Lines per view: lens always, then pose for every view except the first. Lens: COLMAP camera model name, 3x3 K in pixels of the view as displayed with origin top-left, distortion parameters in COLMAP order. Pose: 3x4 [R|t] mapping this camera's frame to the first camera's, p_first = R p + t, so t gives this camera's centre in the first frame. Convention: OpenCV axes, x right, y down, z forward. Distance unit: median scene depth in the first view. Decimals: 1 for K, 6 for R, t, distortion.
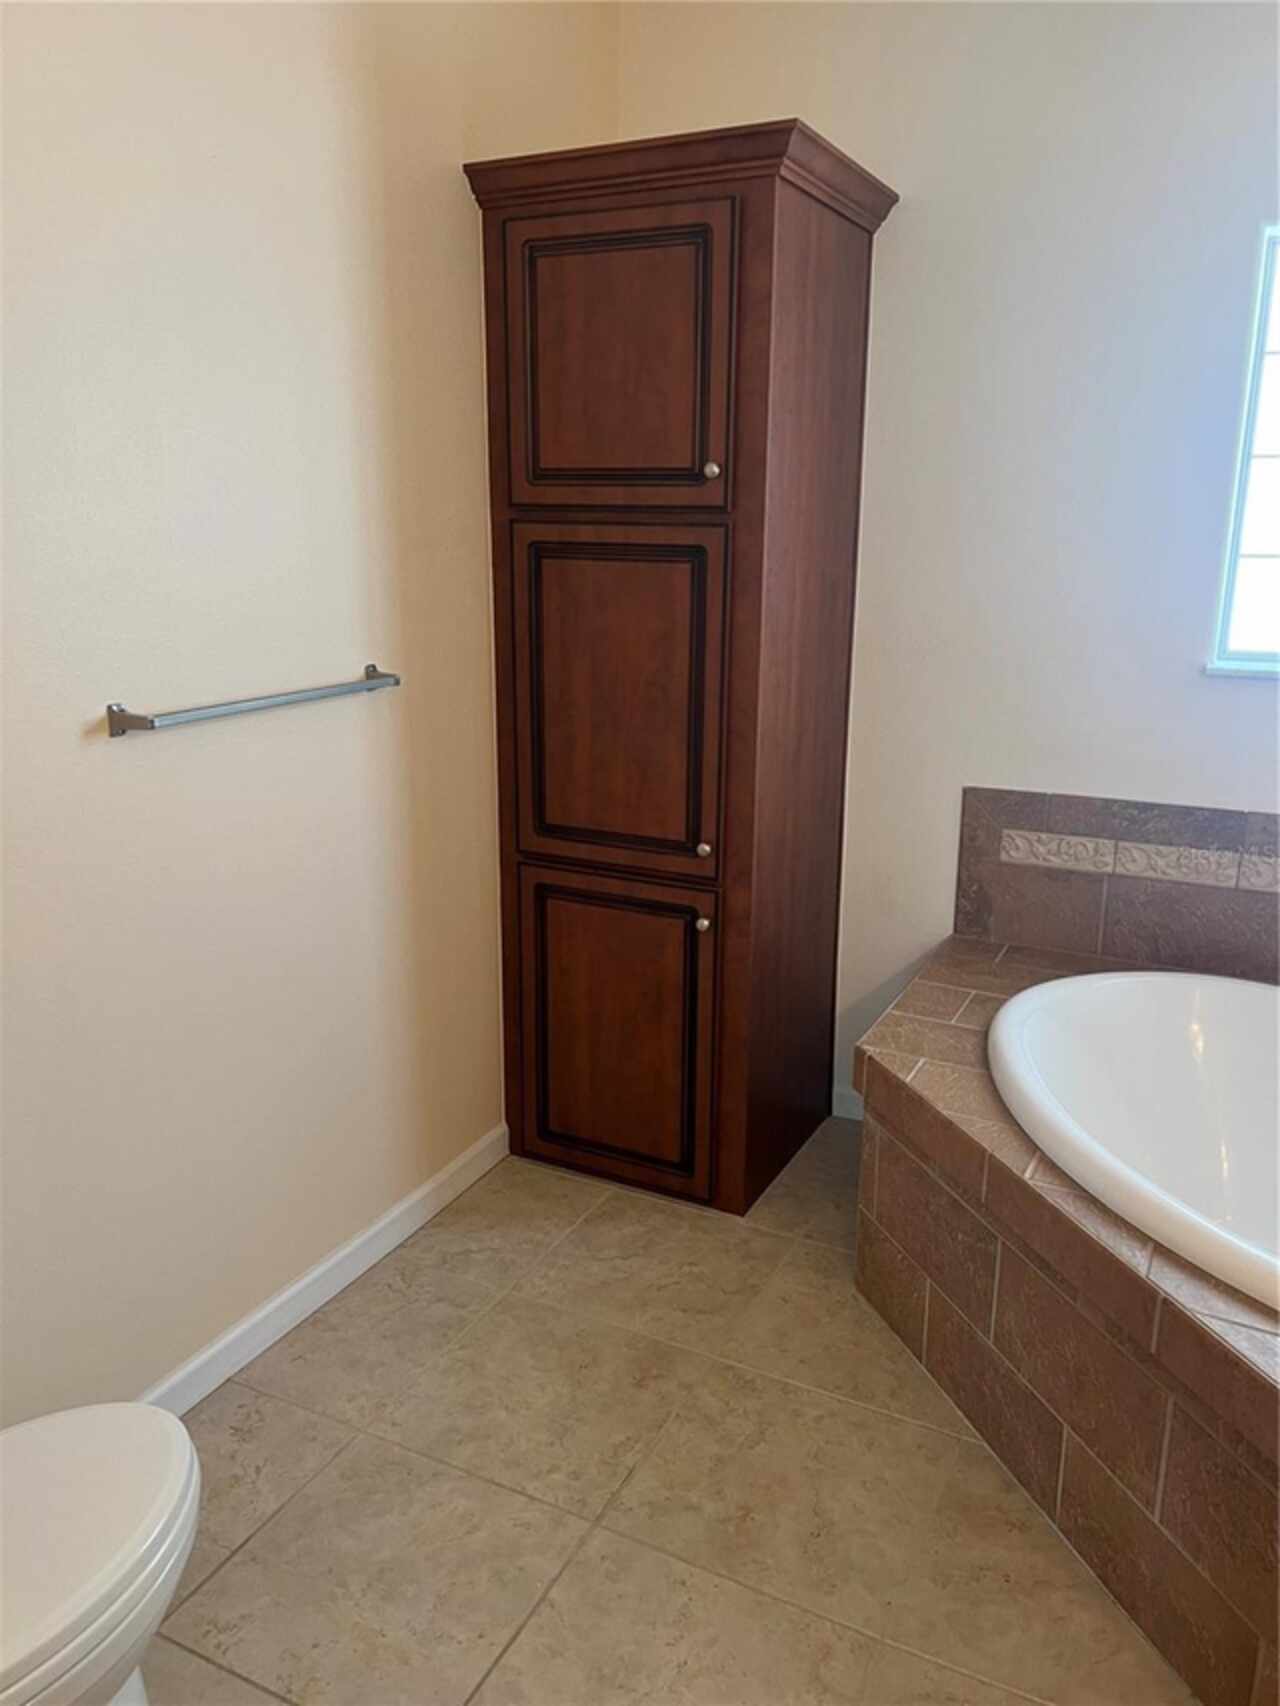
lens RADIAL K [[1283.4, 0, 640.0], [0, 1283.4, 853.0], [0, 0, 1]] dist [0.061464, -0.068758]
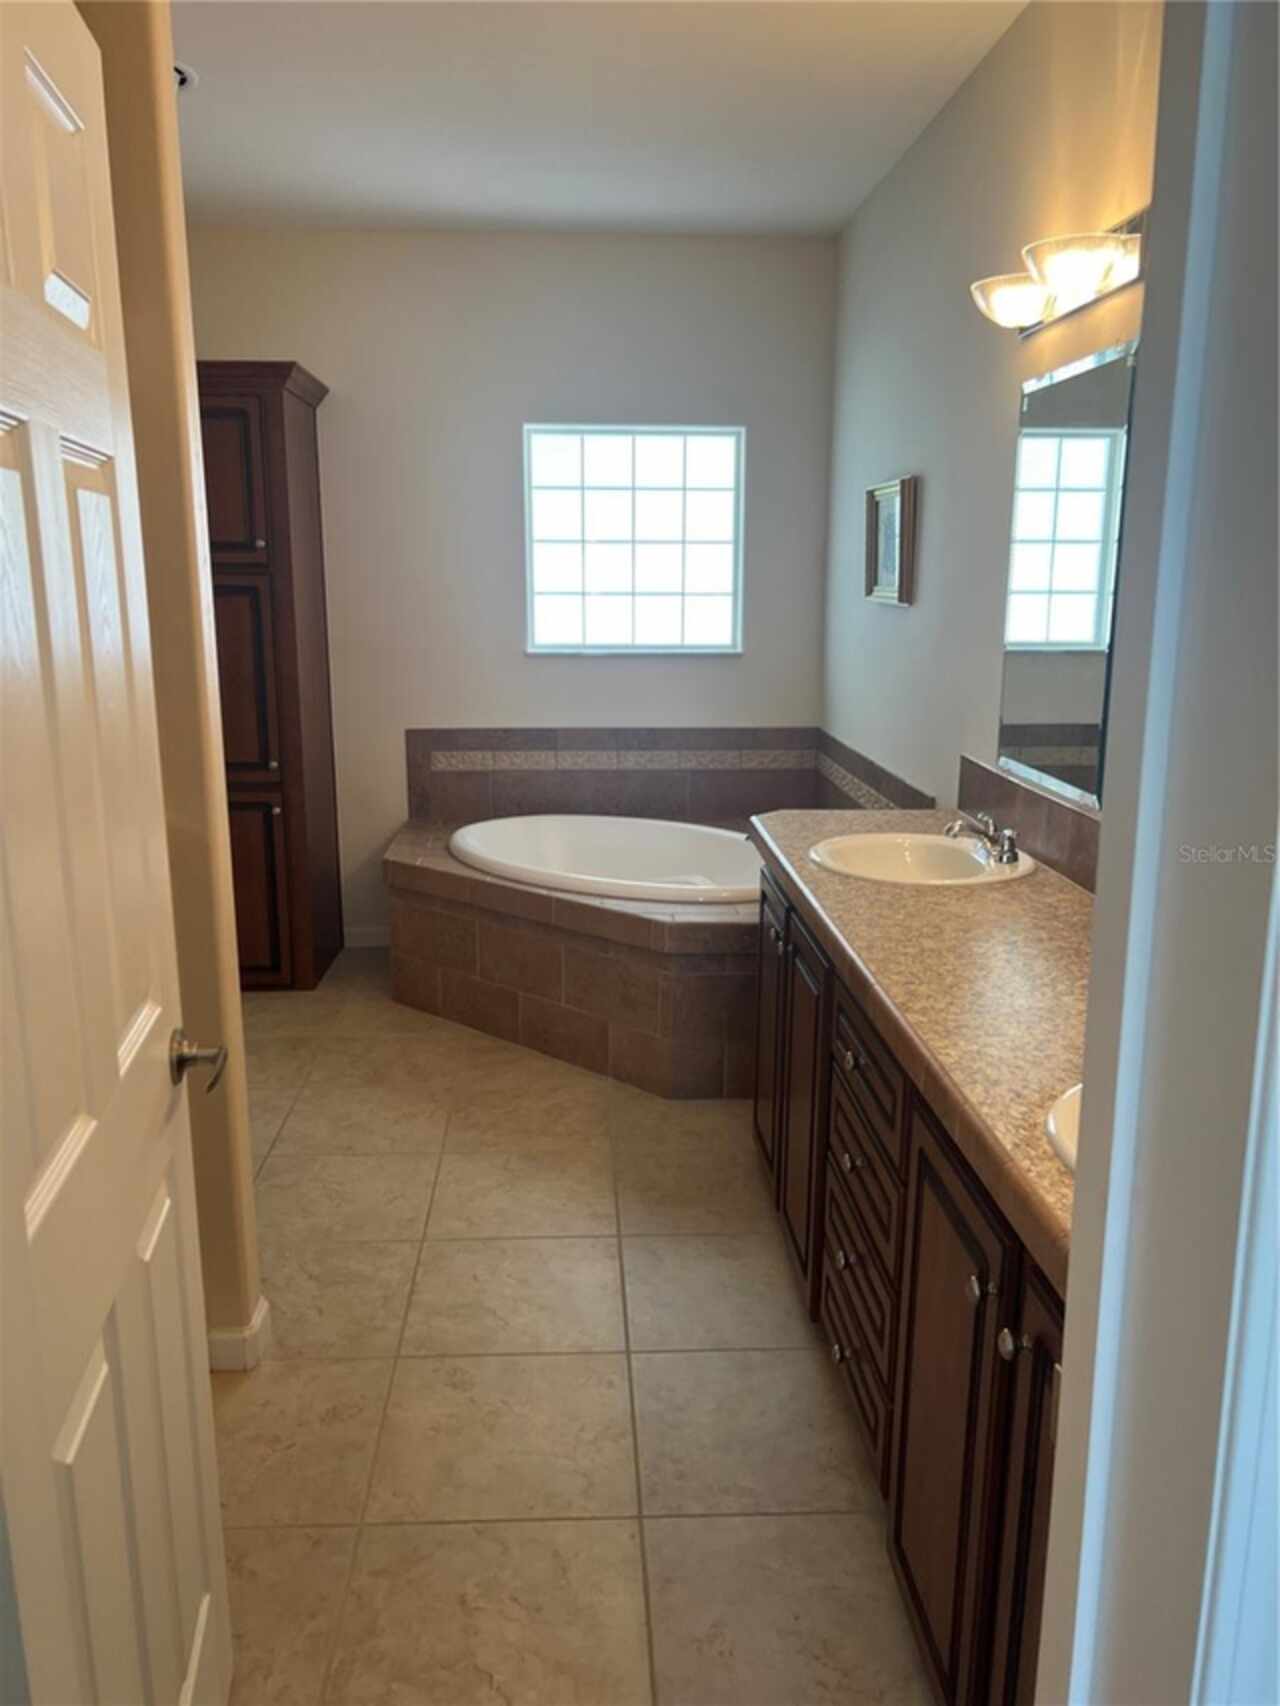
lens RADIAL K [[1283.4, 0, 640.0], [0, 1283.4, 853.0], [0, 0, 1]] dist [0.061464, -0.068758]
pose [[0.863545, -0.105148, 0.493187, -0.370259], [0.128111, 0.991676, -0.012888, 0.189480], [-0.487727, 0.074312, 0.869828, -0.678973]]
